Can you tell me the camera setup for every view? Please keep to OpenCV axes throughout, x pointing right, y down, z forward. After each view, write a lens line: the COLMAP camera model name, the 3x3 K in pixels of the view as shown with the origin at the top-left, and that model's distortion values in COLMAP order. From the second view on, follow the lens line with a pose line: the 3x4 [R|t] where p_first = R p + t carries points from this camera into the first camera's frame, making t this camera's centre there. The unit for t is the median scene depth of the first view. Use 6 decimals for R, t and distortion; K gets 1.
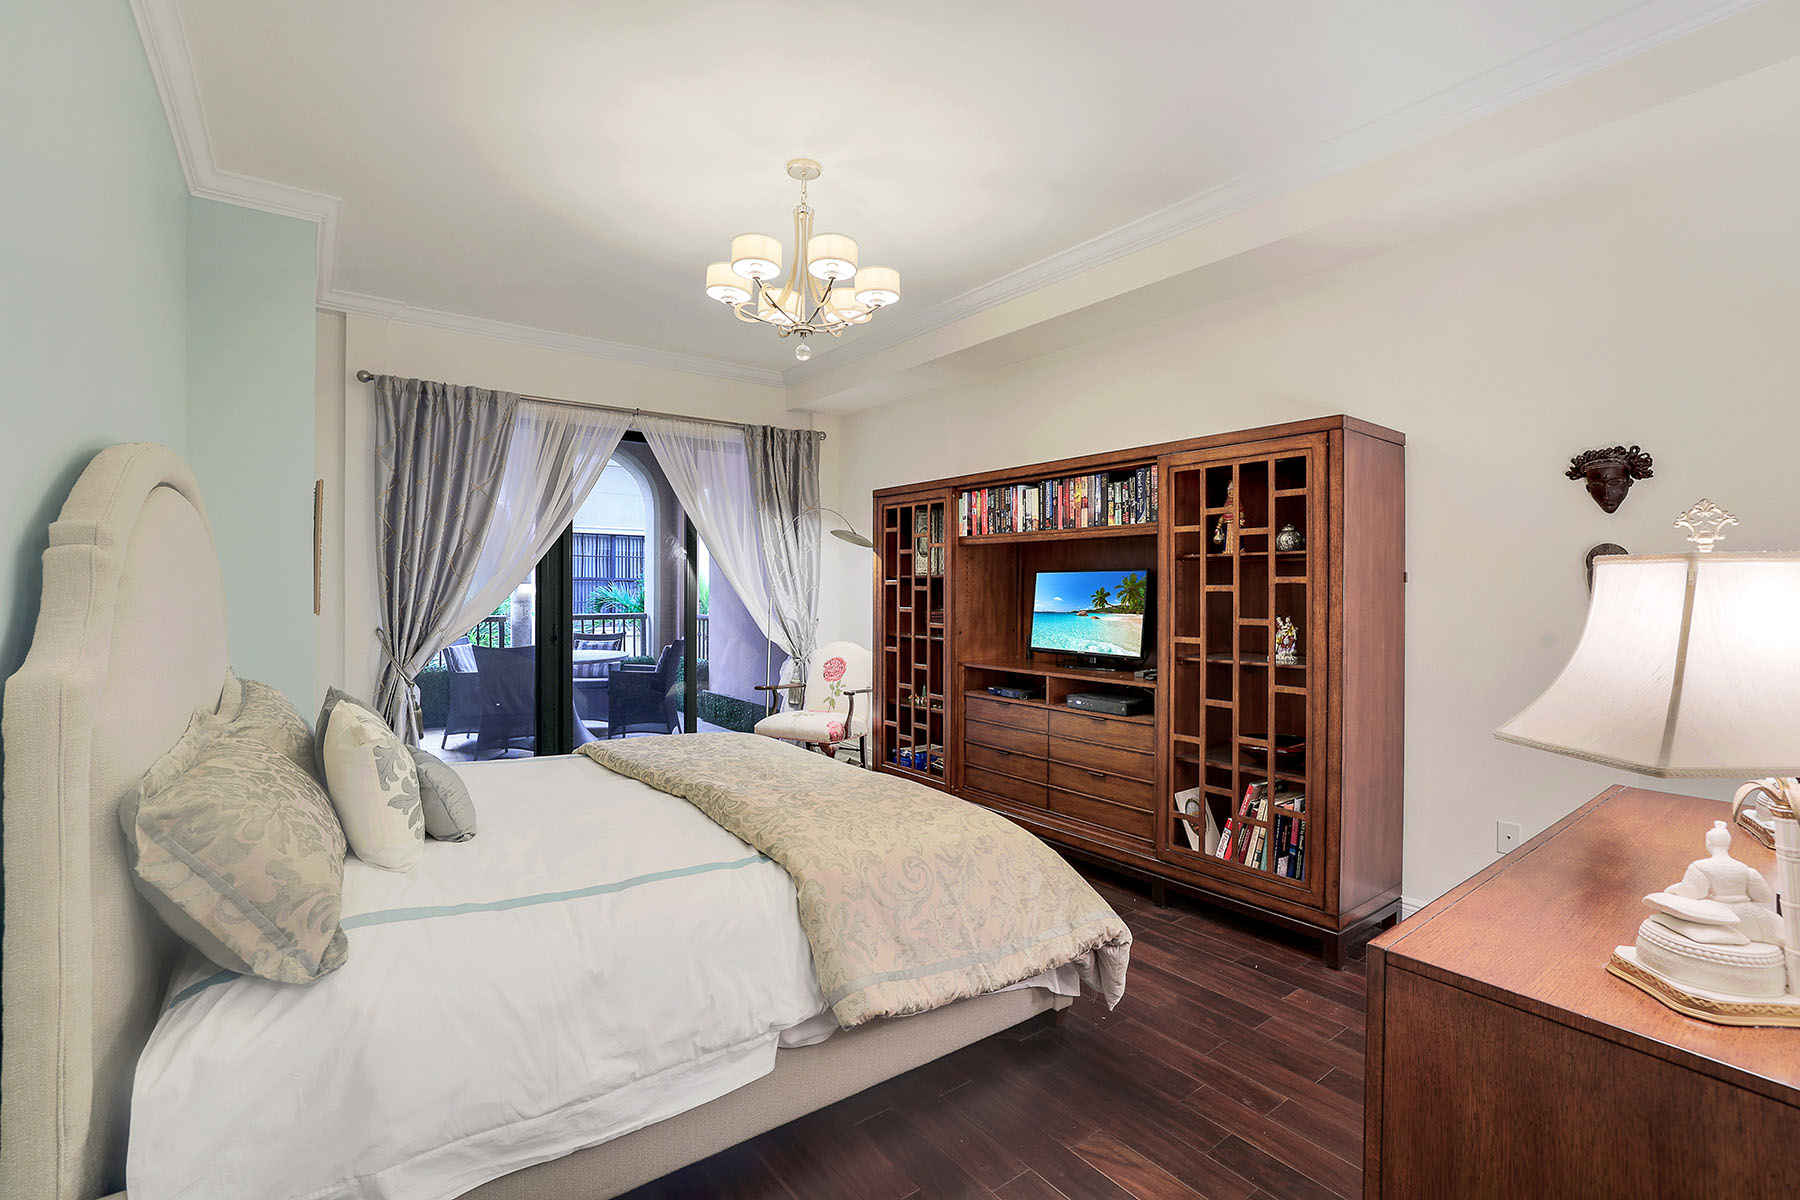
lens RADIAL K [[827.8, 0, 935.4], [0, 827.8, 586.0], [0, 0, 1]] dist [-0.057779, 0.026529]
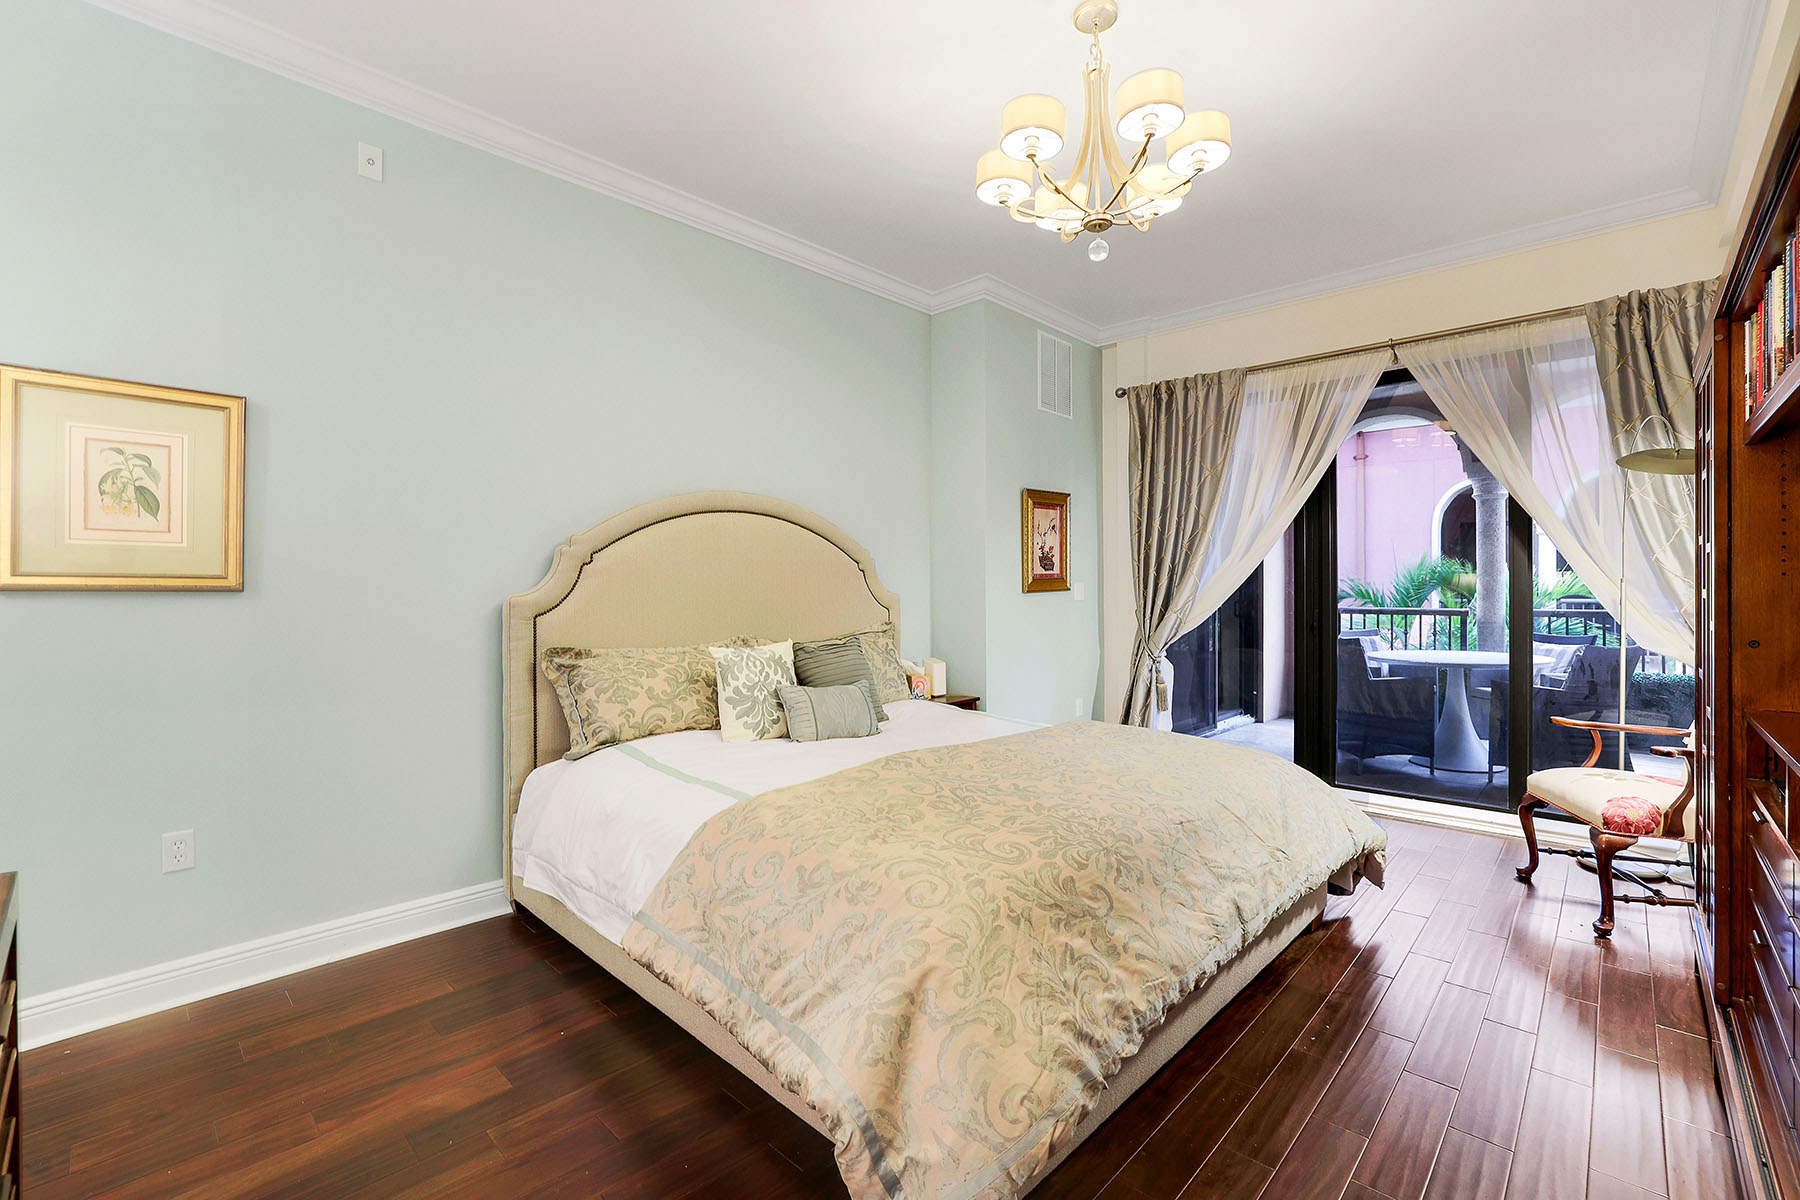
lens RADIAL K [[854.2, 0, 932.8], [0, 854.2, 594.3], [0, 0, 1]] dist [-0.057057, 0.032269]
pose [[0.091943, -0.002110, -0.995762, 0.454834], [0.003950, 0.999991, -0.001755, 0.031105], [0.995756, -0.003772, 0.091950, 0.561806]]
